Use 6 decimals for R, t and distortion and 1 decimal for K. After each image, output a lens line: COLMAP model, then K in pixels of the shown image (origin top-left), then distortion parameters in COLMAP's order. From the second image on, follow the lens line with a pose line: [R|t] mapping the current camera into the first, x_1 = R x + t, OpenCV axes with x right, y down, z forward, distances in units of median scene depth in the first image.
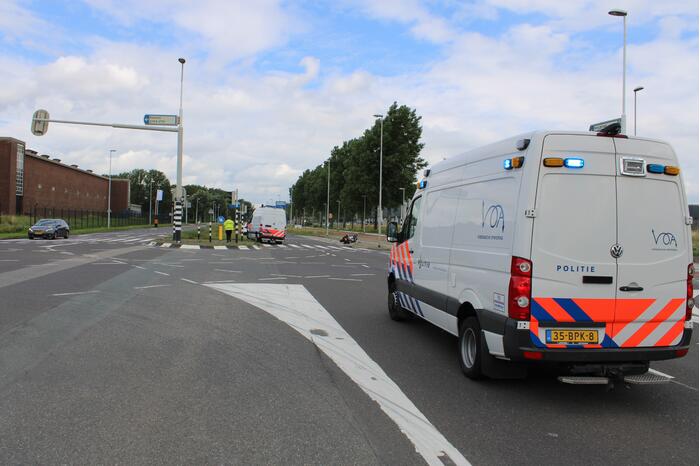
lens RADIAL K [[582.5, 0, 334.2], [0, 582.5, 217.5], [0, 0, 1]] dist [-0.094993, 0.041418]
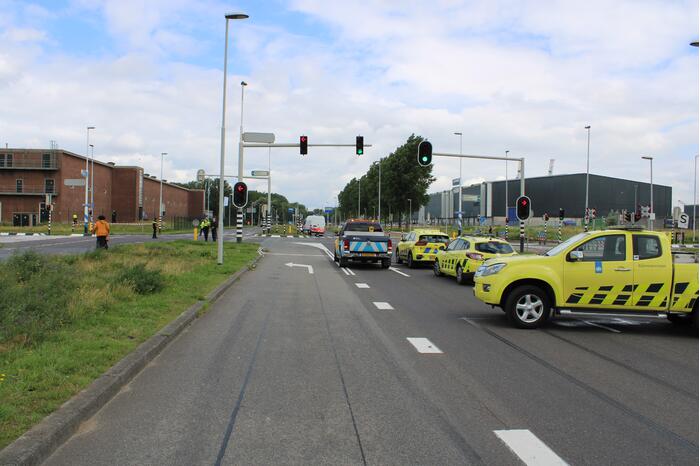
lens RADIAL K [[582.5, 0, 346.9], [0, 582.5, 228.1], [0, 0, 1]] dist [-0.094993, 0.041418]
pose [[0.997392, -0.007906, -0.071741, 0.088143], [0.008997, 0.999849, 0.014896, -0.003757], [0.071612, -0.015502, 0.997312, -0.603212]]
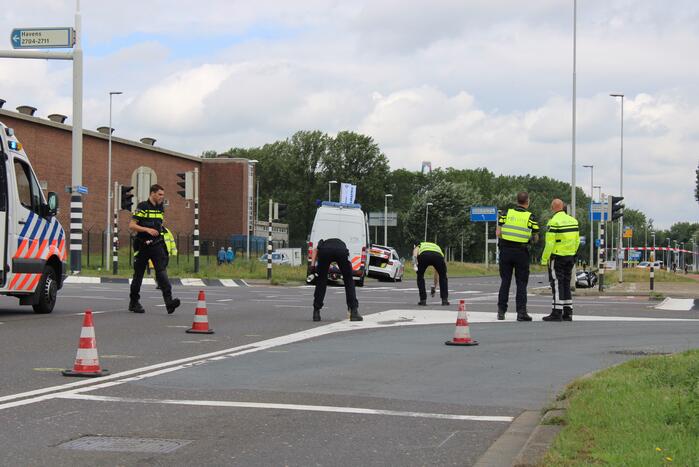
lens RADIAL K [[1657.1, 0, 351.0], [0, 1657.1, 236.6], [0, 0, 1]] dist [0.088506, 0.000000]
pose [[0.943755, -0.018882, -0.330105, 0.273229], [0.014321, 0.999766, -0.016242, 0.022708], [0.330334, 0.010601, 0.943804, -0.192833]]
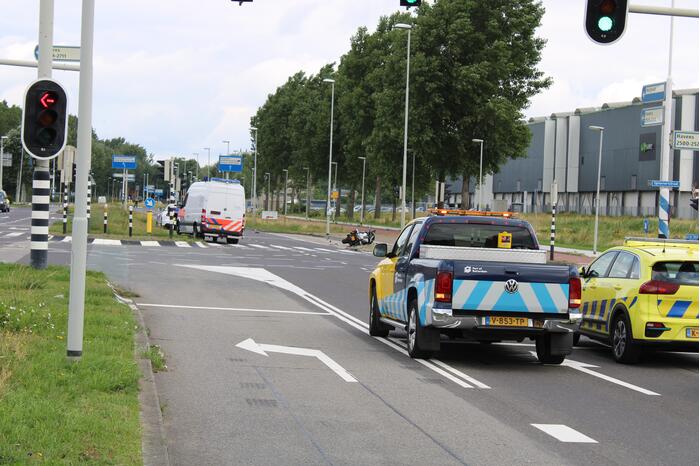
lens RADIAL K [[1659.5, 0, 352.3], [0, 1659.5, 232.8], [0, 0, 1]] dist [0.088506, 0.000000]
pose [[0.999809, 0.010706, -0.016339, 0.044806], [-0.010289, 0.999625, 0.025396, -0.007892], [0.016605, -0.025223, 0.999544, -0.568507]]
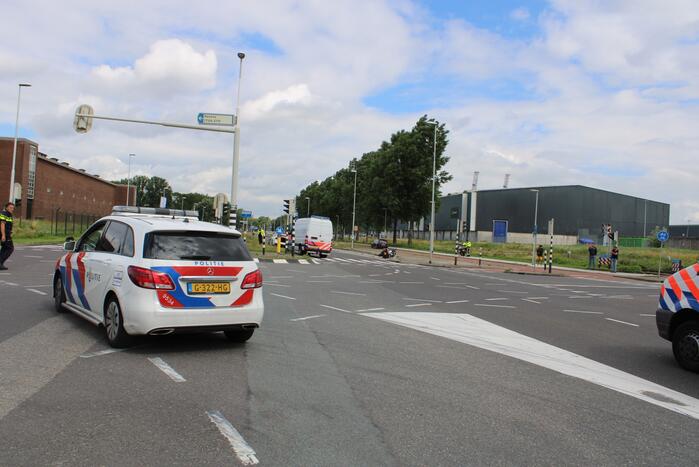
lens RADIAL K [[581.6, 0, 340.1], [0, 581.6, 221.7], [0, 0, 1]] dist [-0.094993, 0.041418]
pose [[0.999566, 0.025041, 0.015484, -0.069210], [-0.024821, 0.999590, -0.014241, 0.000392], [-0.015835, 0.013850, 0.999779, 0.050748]]
